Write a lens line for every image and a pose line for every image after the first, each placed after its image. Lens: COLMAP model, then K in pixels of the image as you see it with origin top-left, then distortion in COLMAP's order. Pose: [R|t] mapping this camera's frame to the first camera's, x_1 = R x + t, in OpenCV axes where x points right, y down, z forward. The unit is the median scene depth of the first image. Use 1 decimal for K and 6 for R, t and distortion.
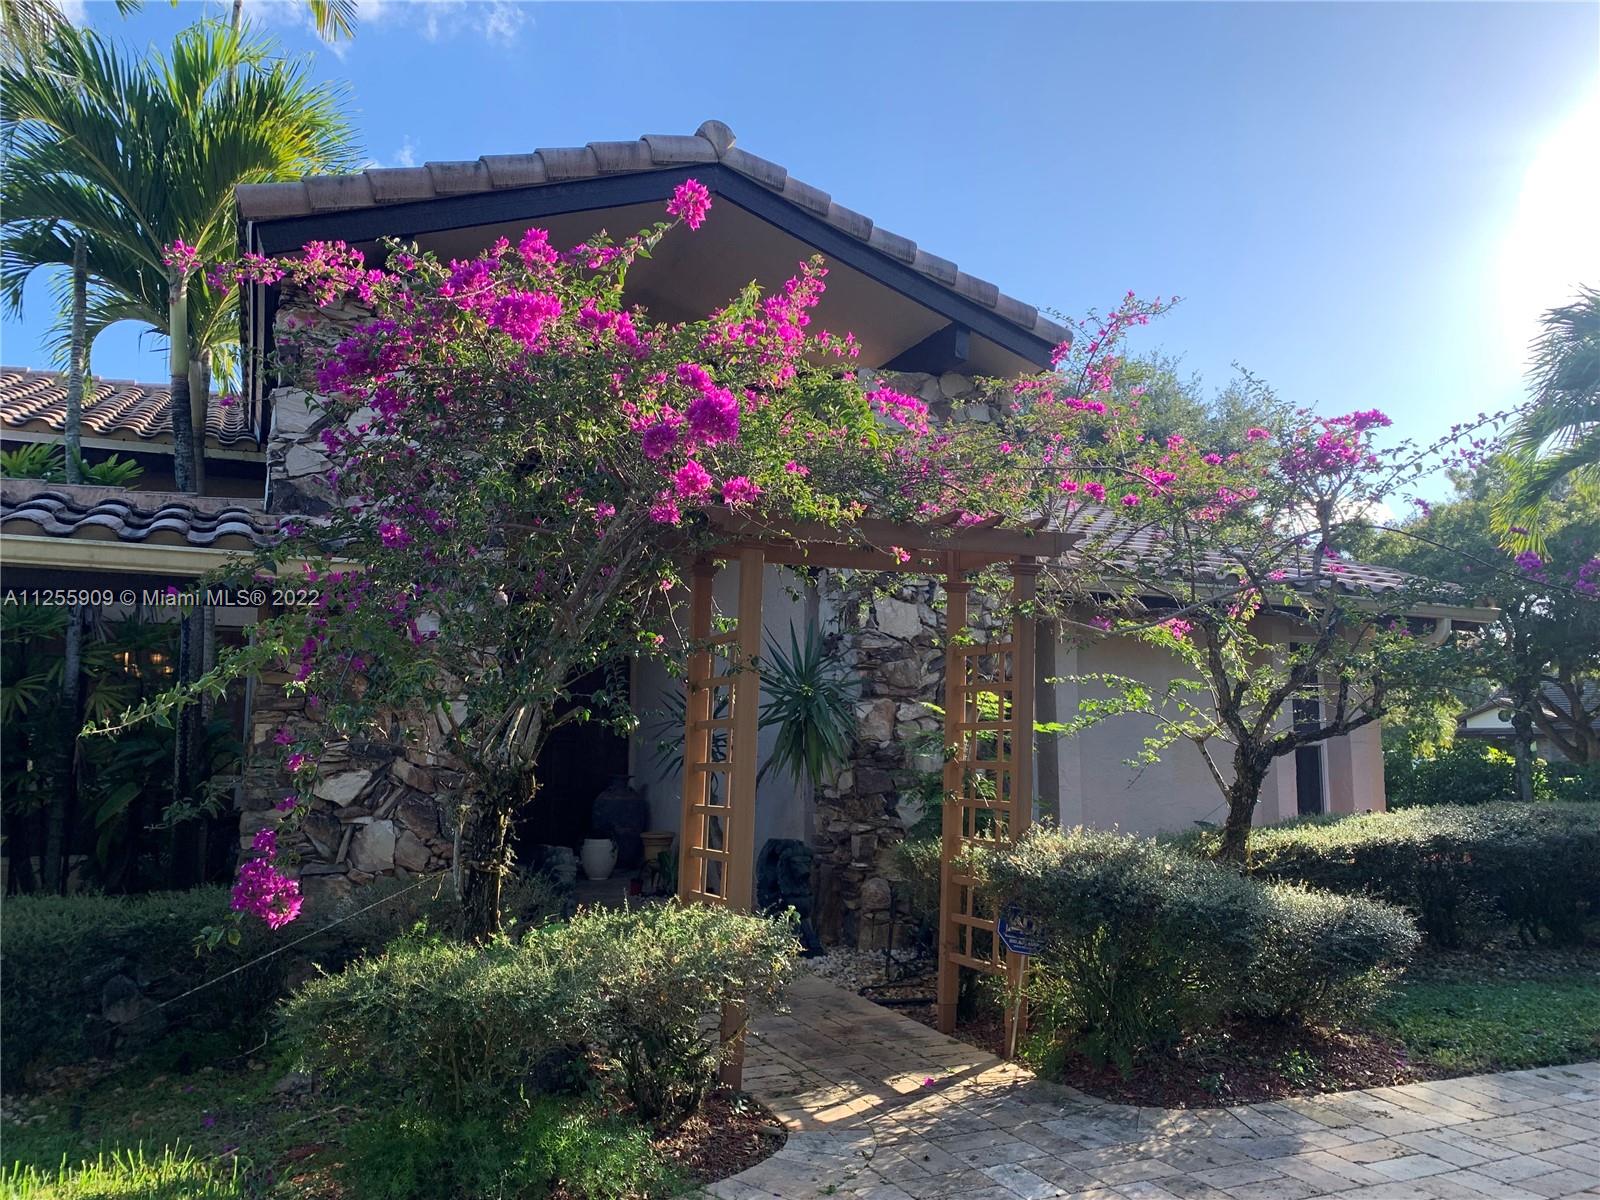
lens RADIAL K [[1216.1, 0, 799.5], [0, 1216.1, 604.2], [0, 0, 1]] dist [-0.010167, -0.004583]
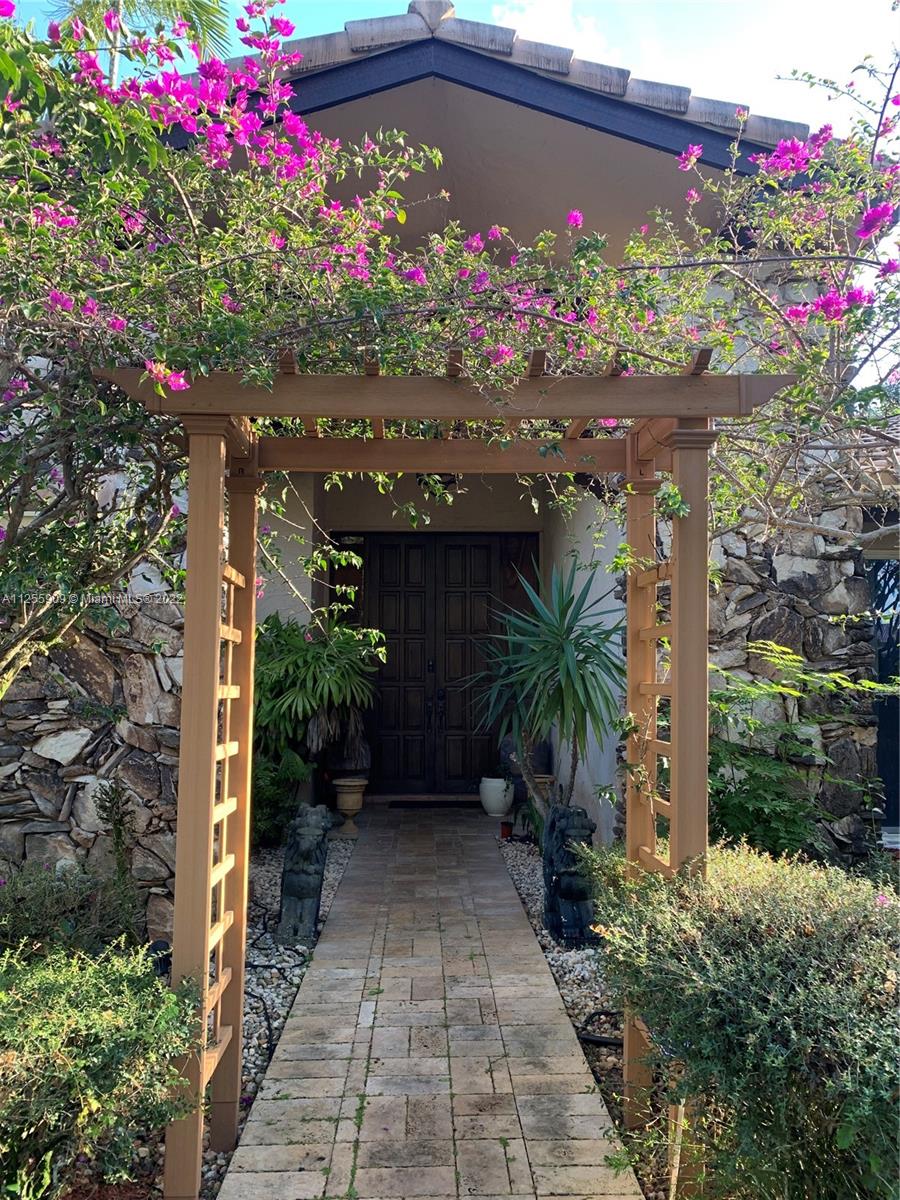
lens RADIAL K [[912.1, 0, 450.5], [0, 912.1, 596.4], [0, 0, 1]] dist [-0.010167, -0.004583]
pose [[0.919342, -0.035071, -0.391892, 0.207800], [0.047182, 0.998659, 0.021315, 0.026823], [0.390619, -0.038086, 0.919764, 0.432783]]
